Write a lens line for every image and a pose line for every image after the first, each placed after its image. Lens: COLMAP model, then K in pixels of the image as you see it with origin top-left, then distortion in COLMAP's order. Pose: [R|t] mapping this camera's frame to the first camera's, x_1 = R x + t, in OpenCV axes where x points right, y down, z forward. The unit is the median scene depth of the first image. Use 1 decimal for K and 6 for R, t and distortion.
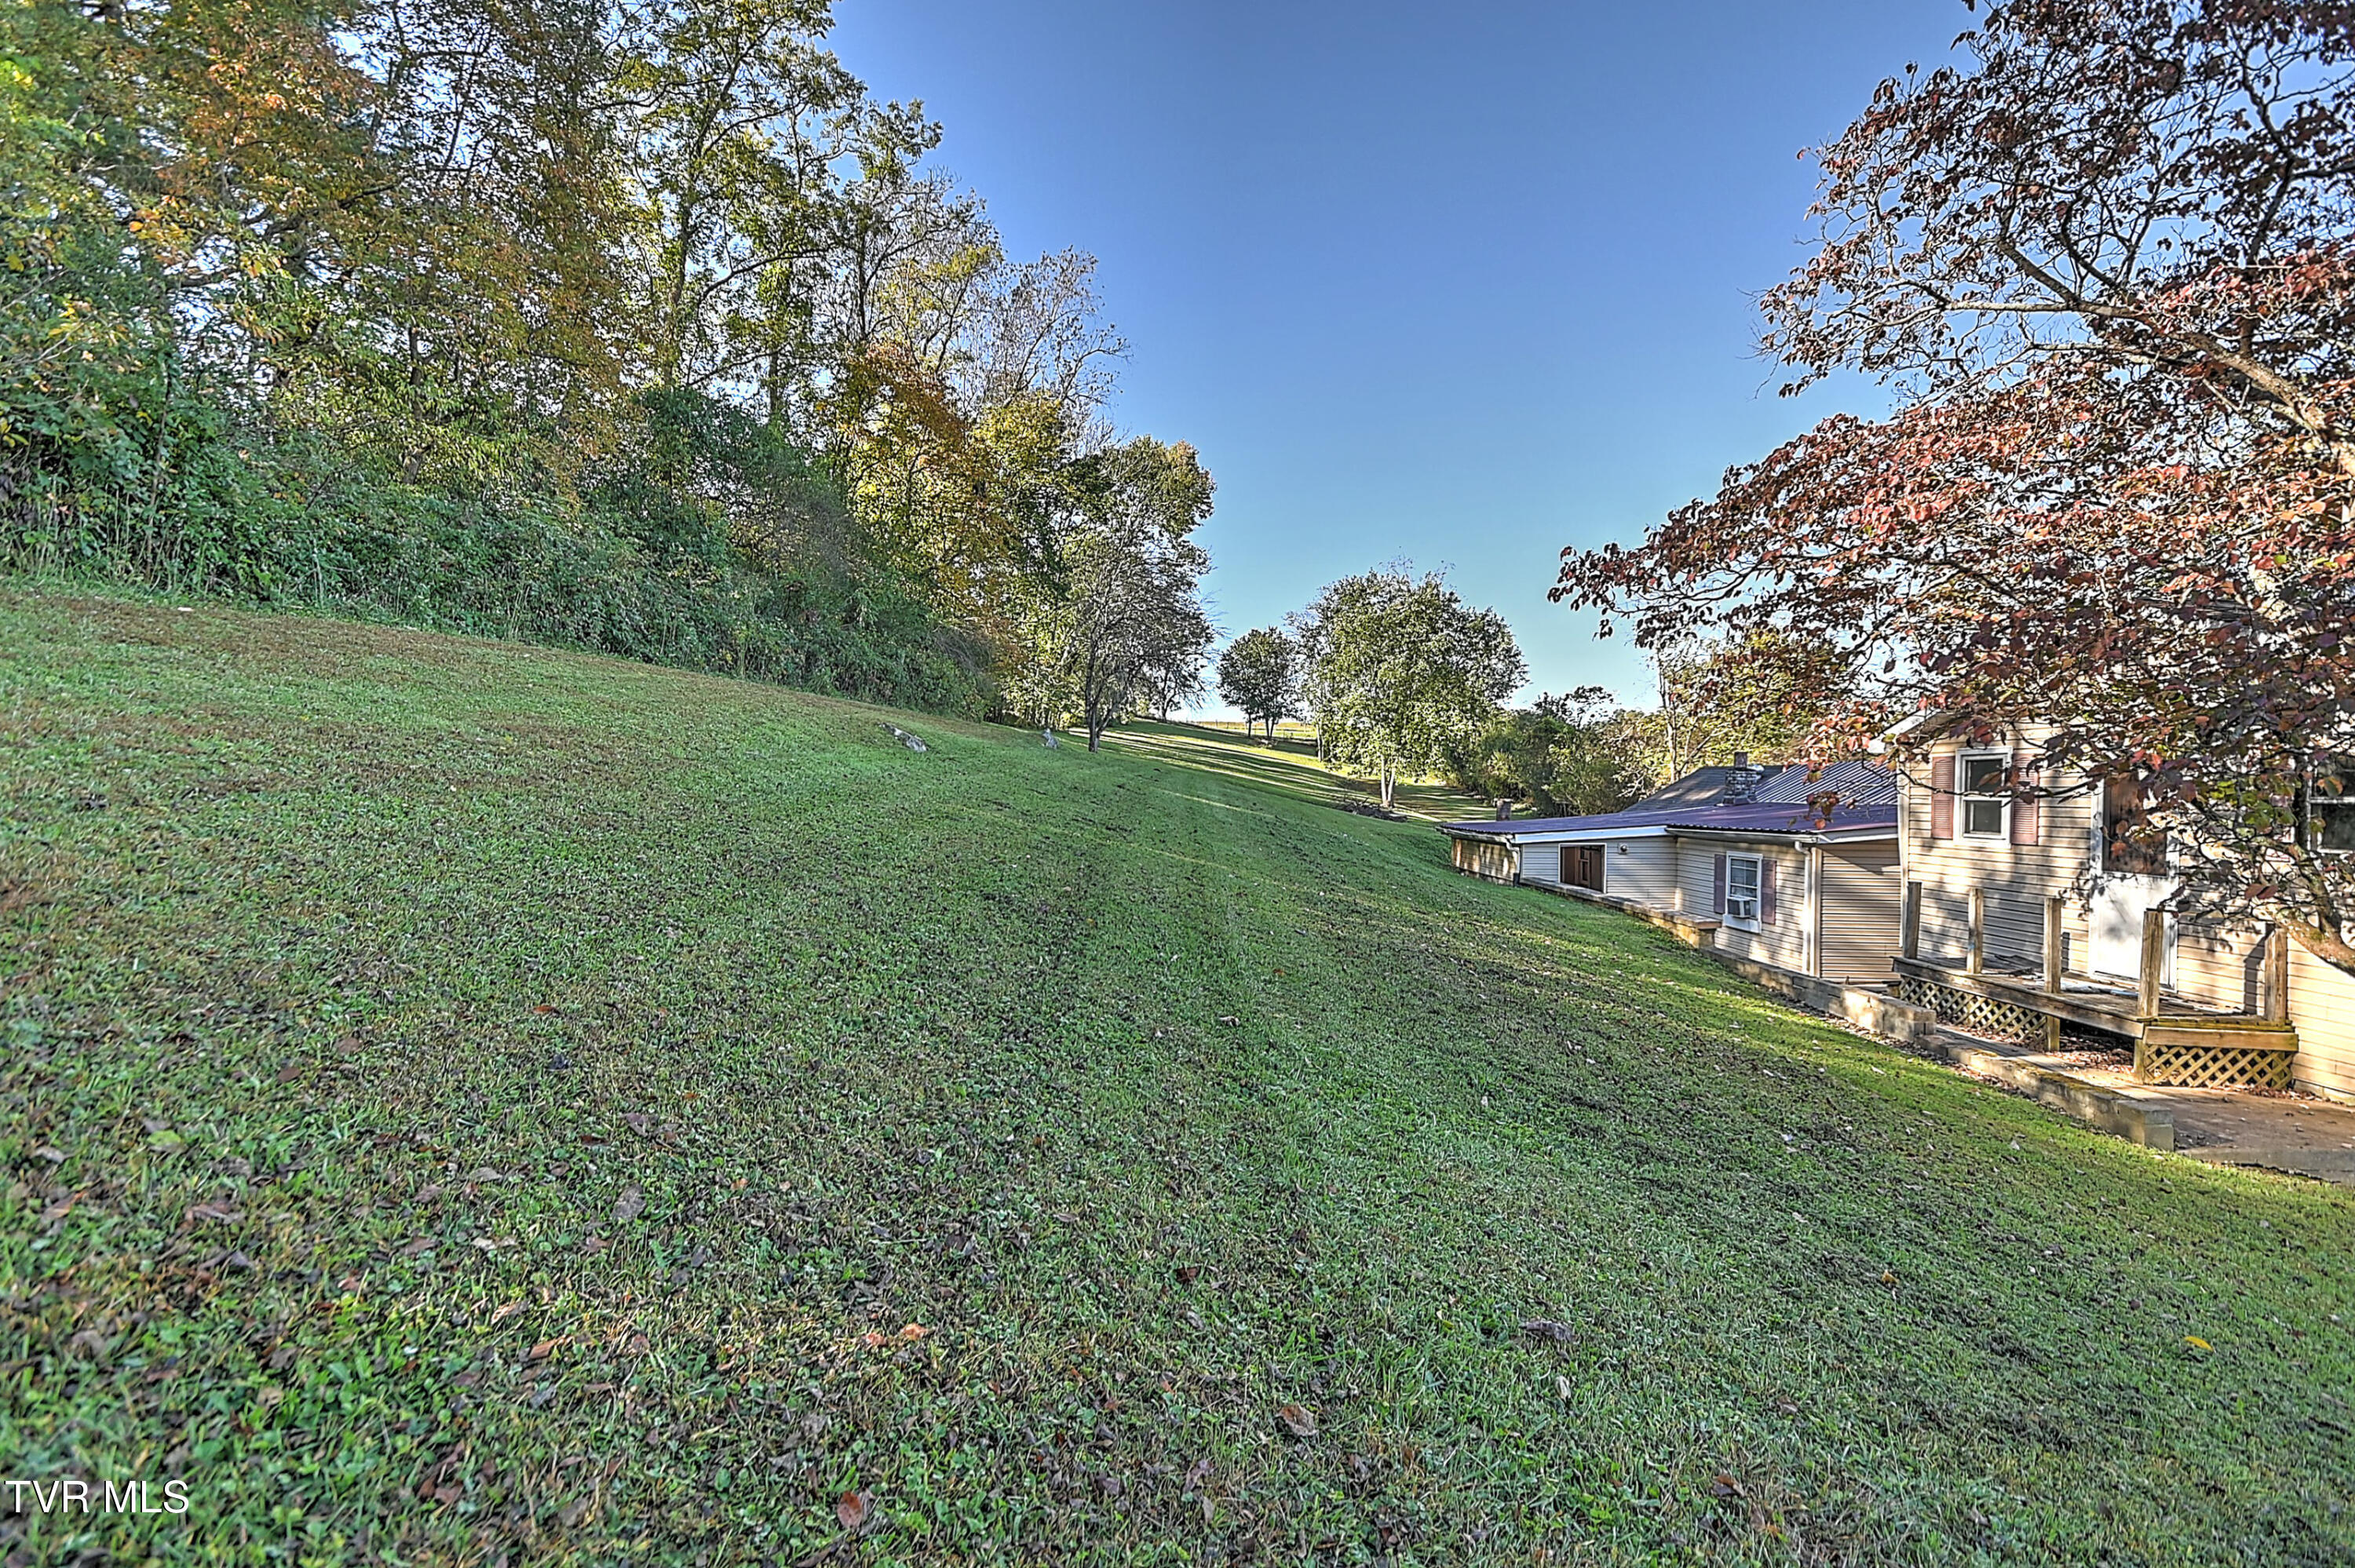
lens RADIAL K [[1109.6, 0, 1165.3], [0, 1109.6, 798.2], [0, 0, 1]] dist [0.025770, -0.006508]
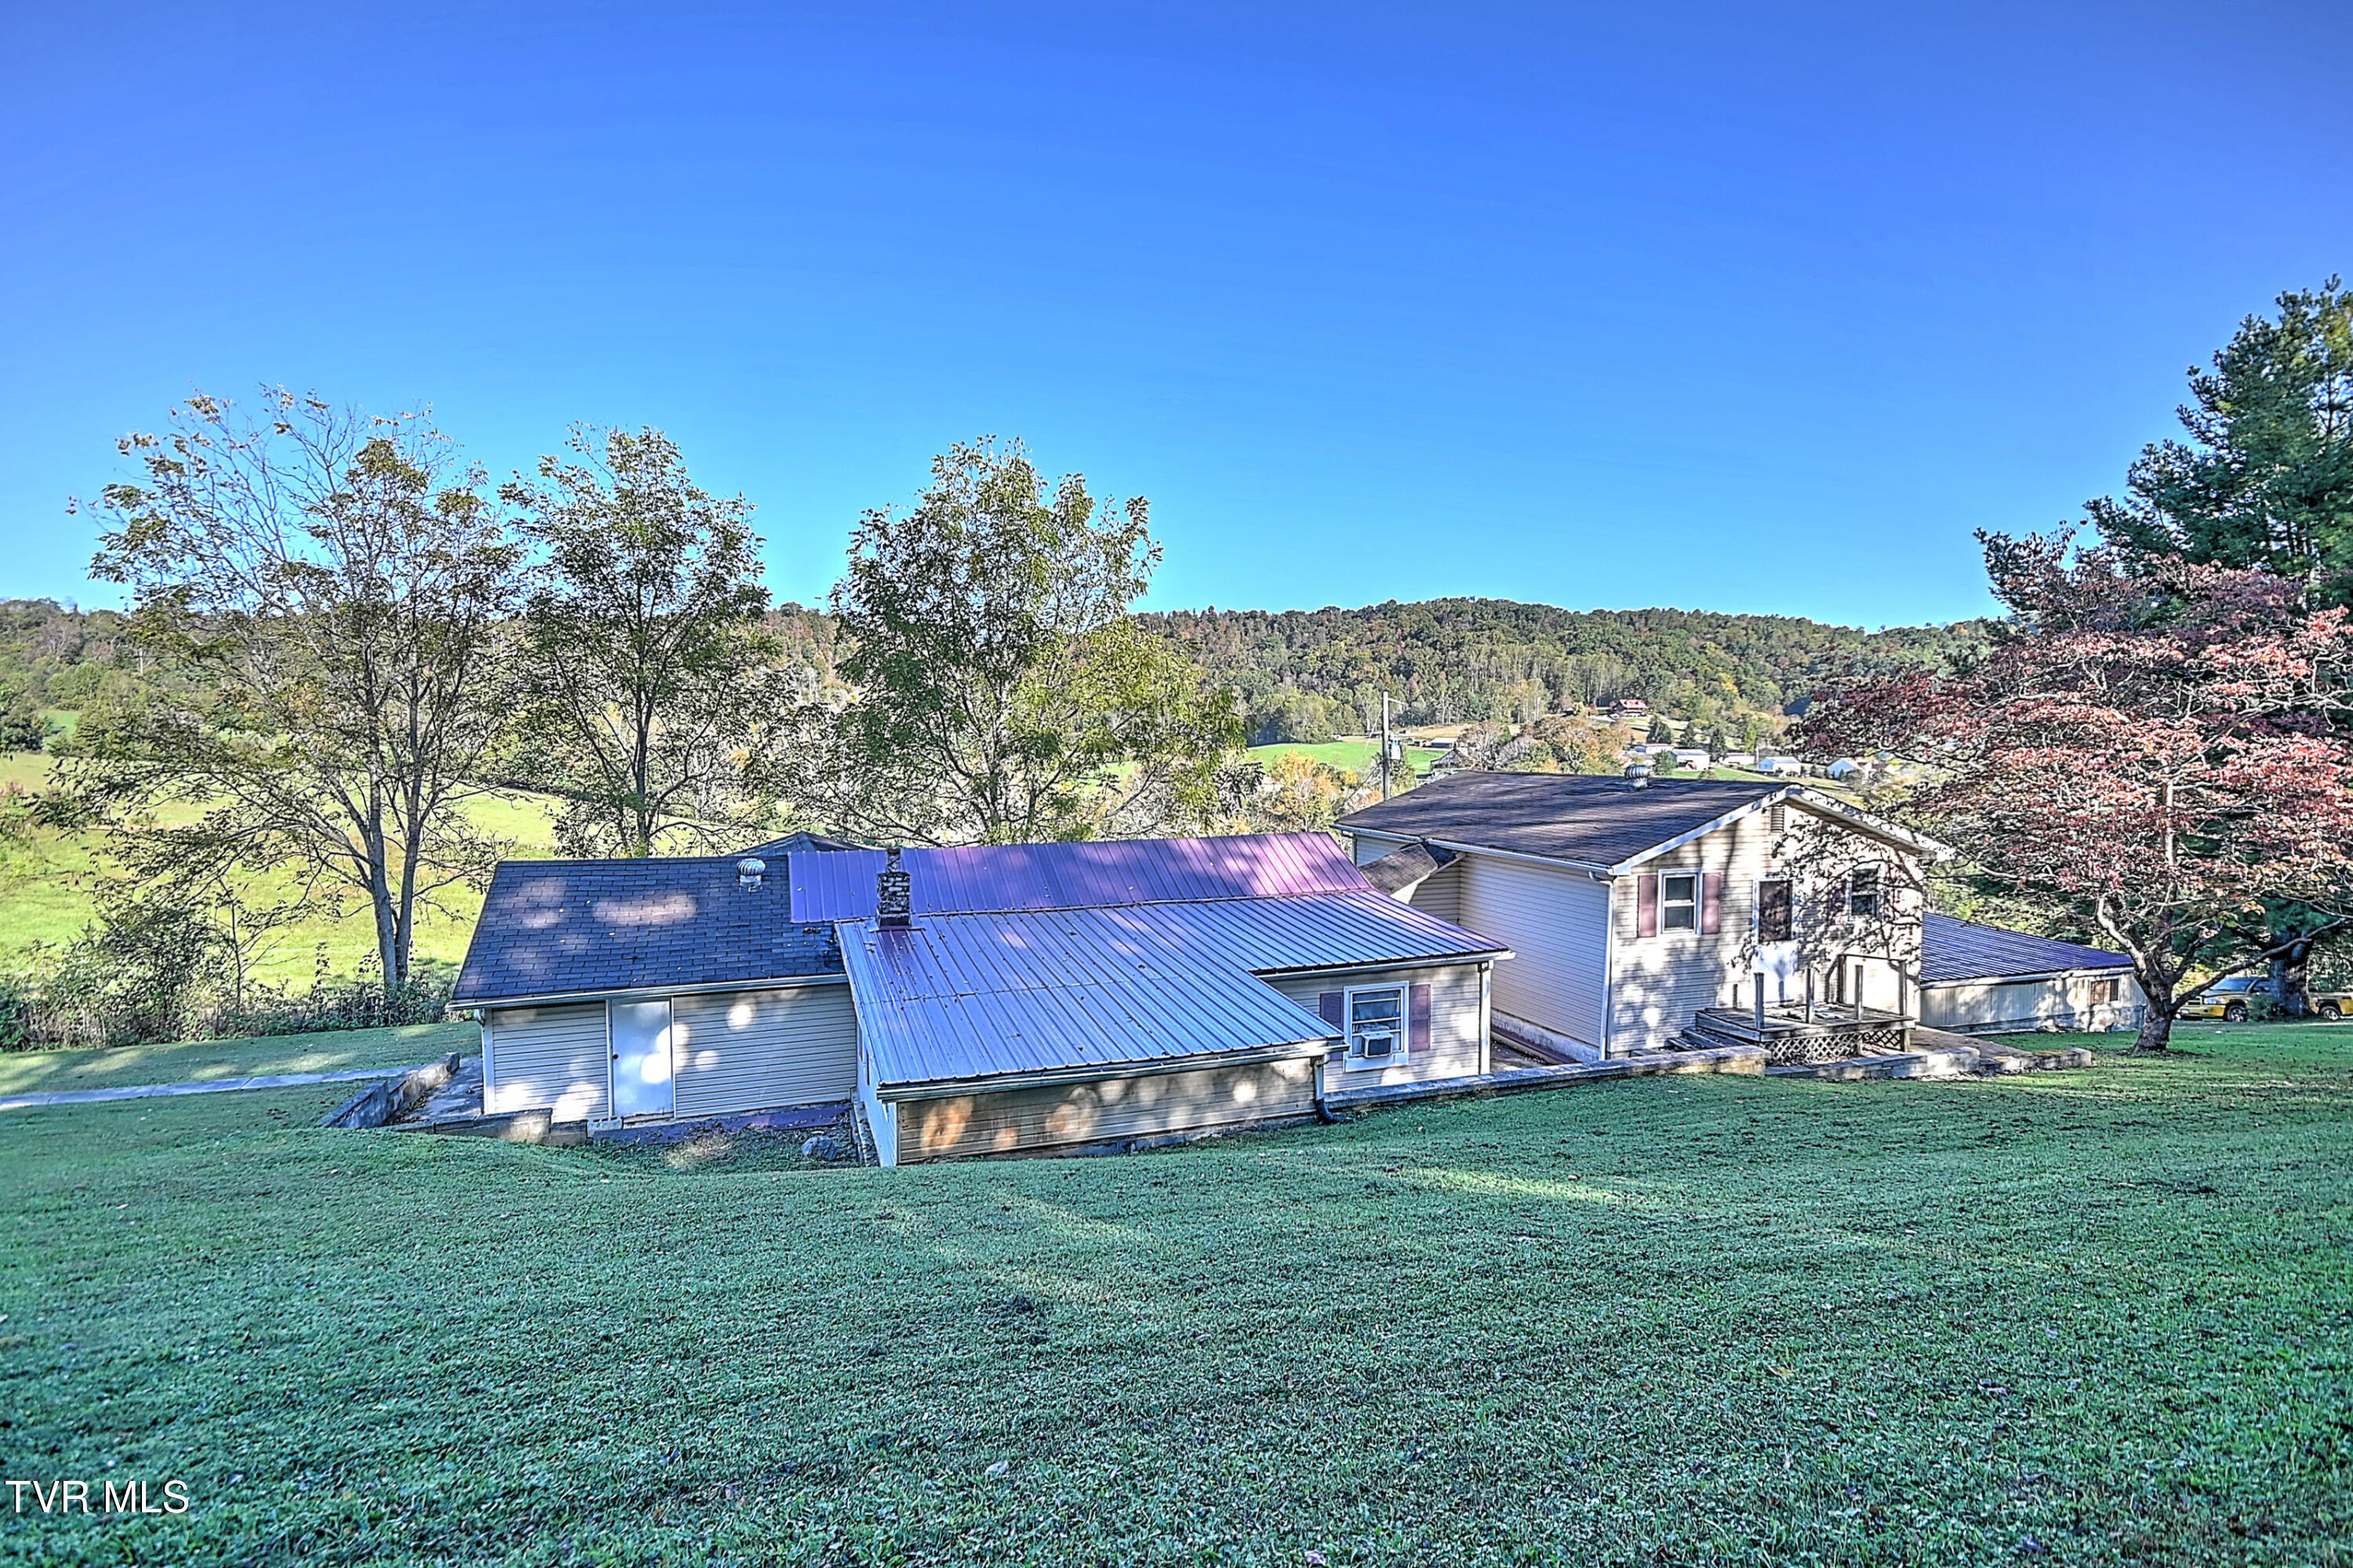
lens RADIAL K [[1108.8, 0, 1166.2], [0, 1108.8, 788.5], [0, 0, 1]] dist [0.025770, -0.006508]
pose [[-0.318019, -0.050867, 0.946719, -0.361762], [0.005660, 0.998440, 0.055547, -0.211522], [-0.948067, 0.023024, -0.317235, 1.920814]]
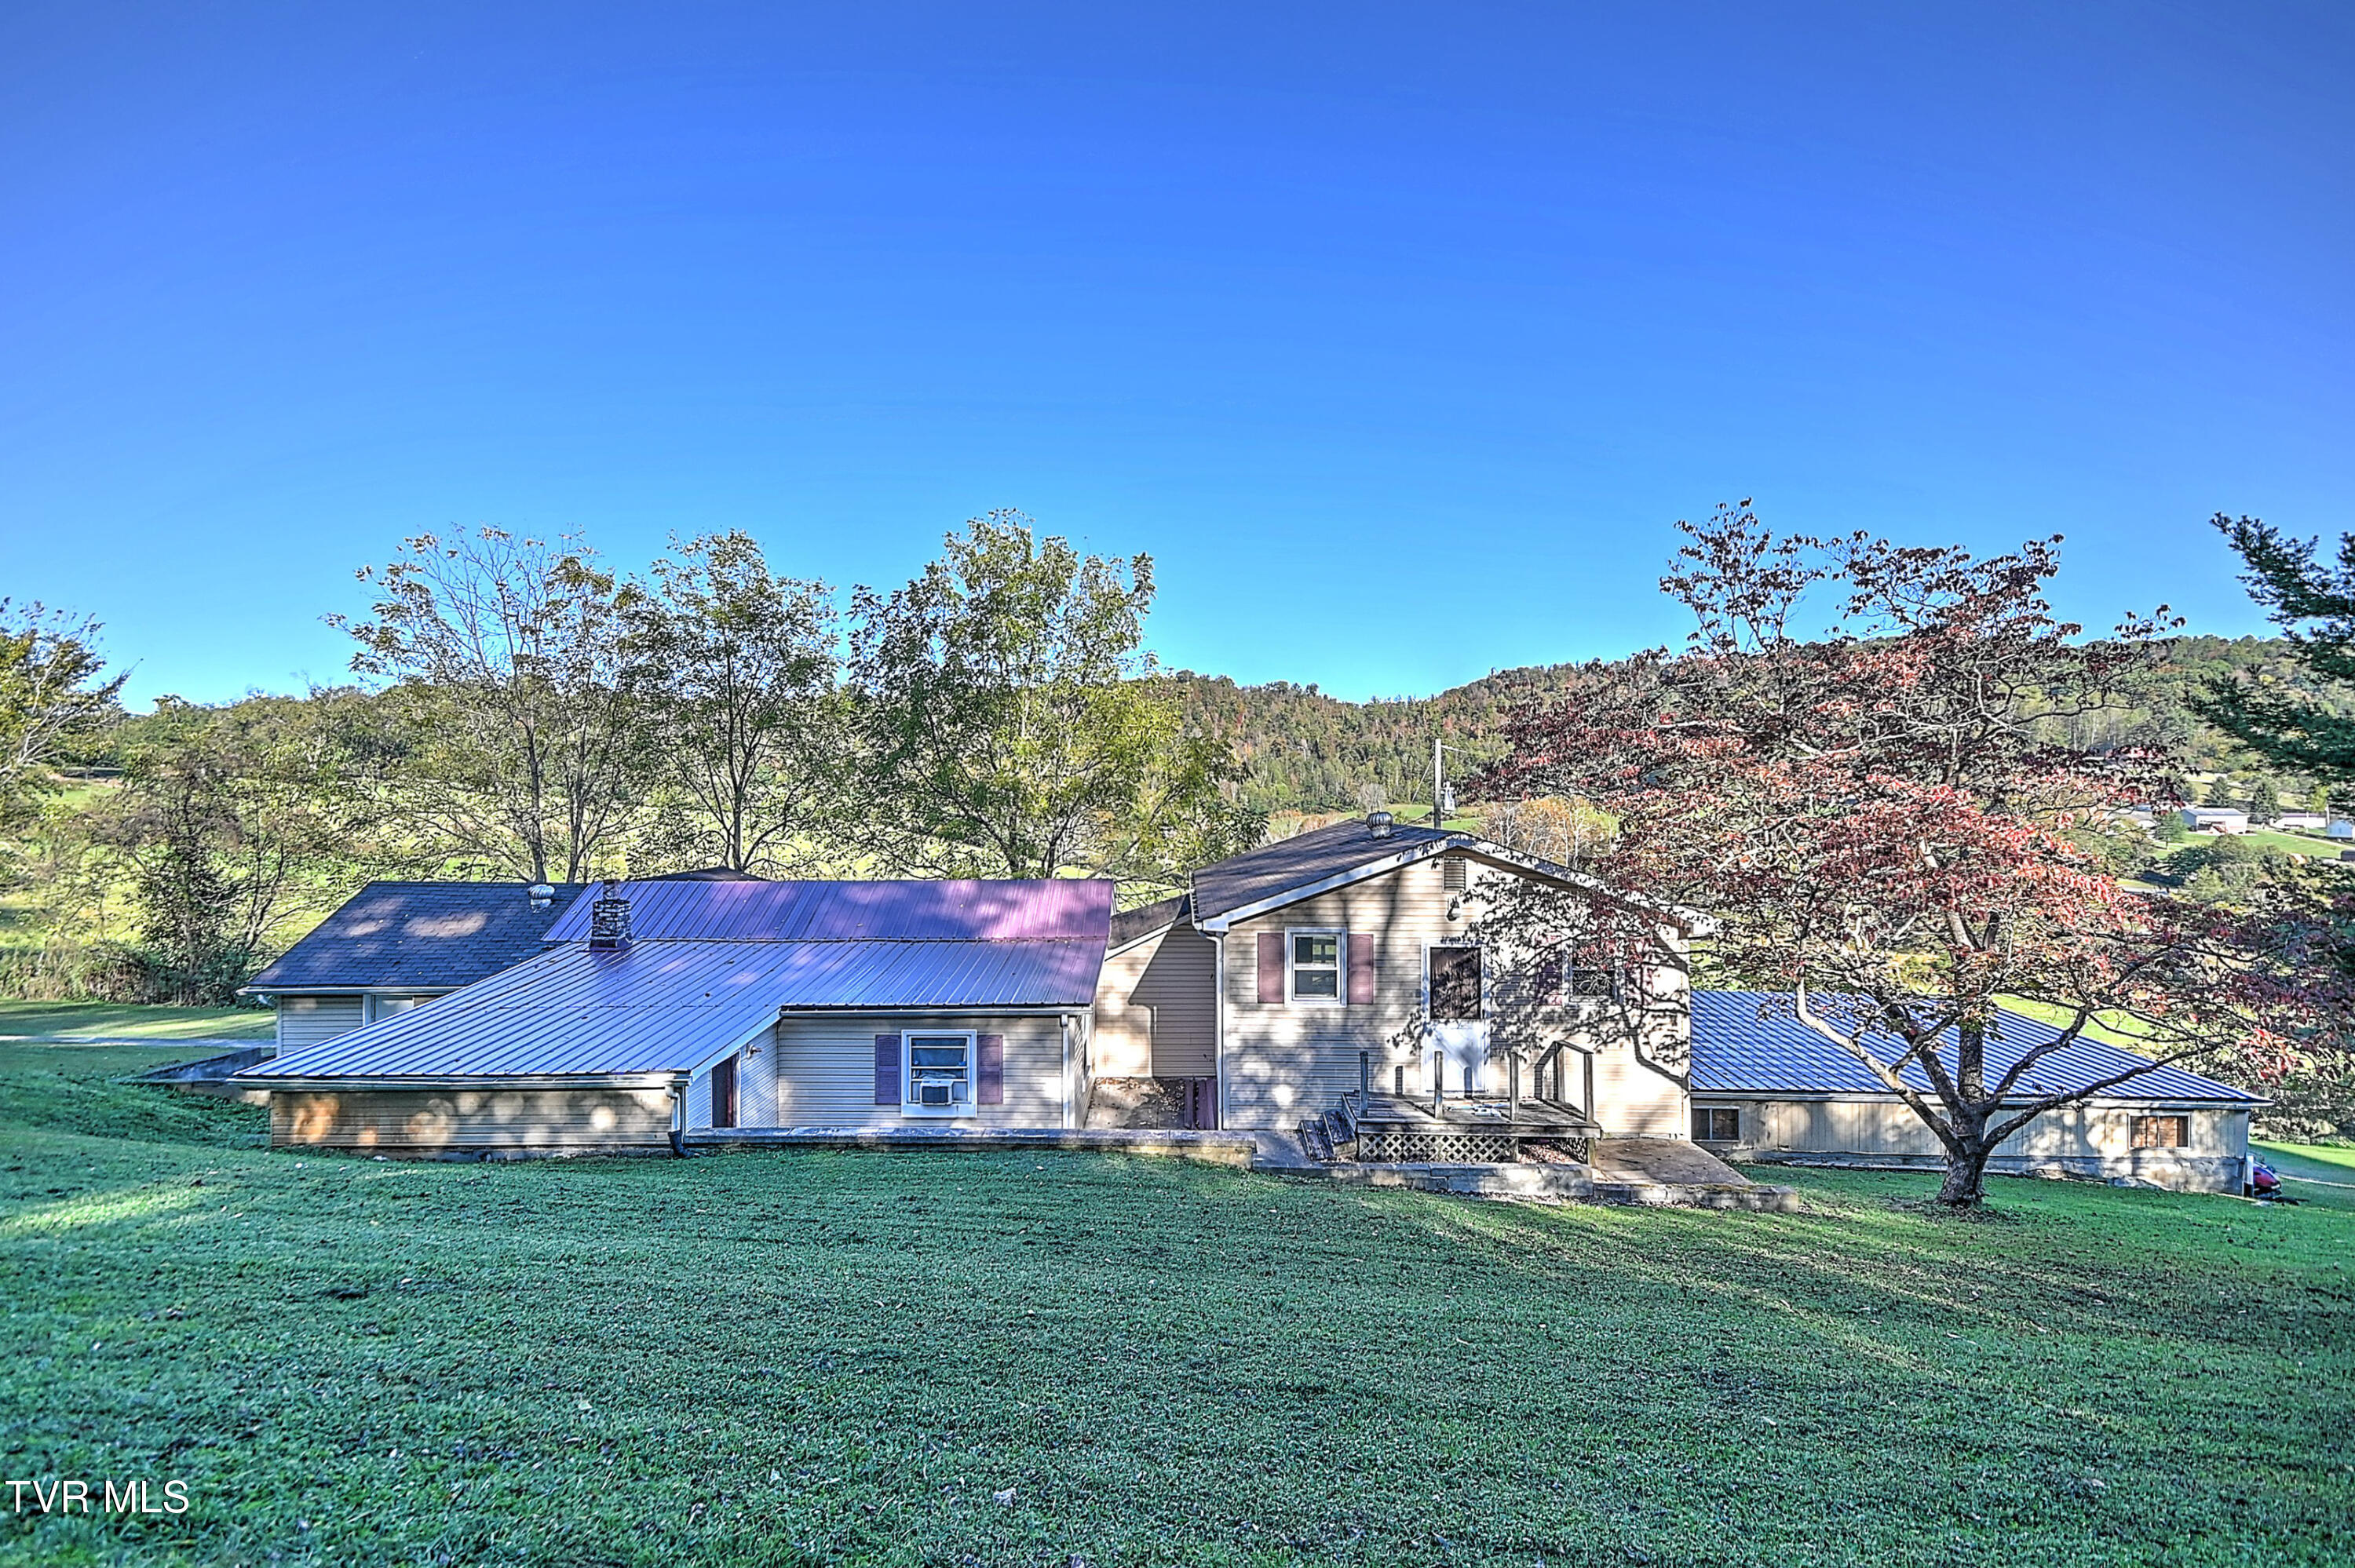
lens RADIAL K [[1076.1, 0, 1169.0], [0, 1076.1, 781.7], [0, 0, 1]] dist [0.013865, -0.001540]
pose [[0.023848, 0.003418, 0.999710, -0.438671], [0.007905, 0.999962, -0.003607, -0.189871], [-0.999684, 0.007989, 0.023820, 1.058936]]
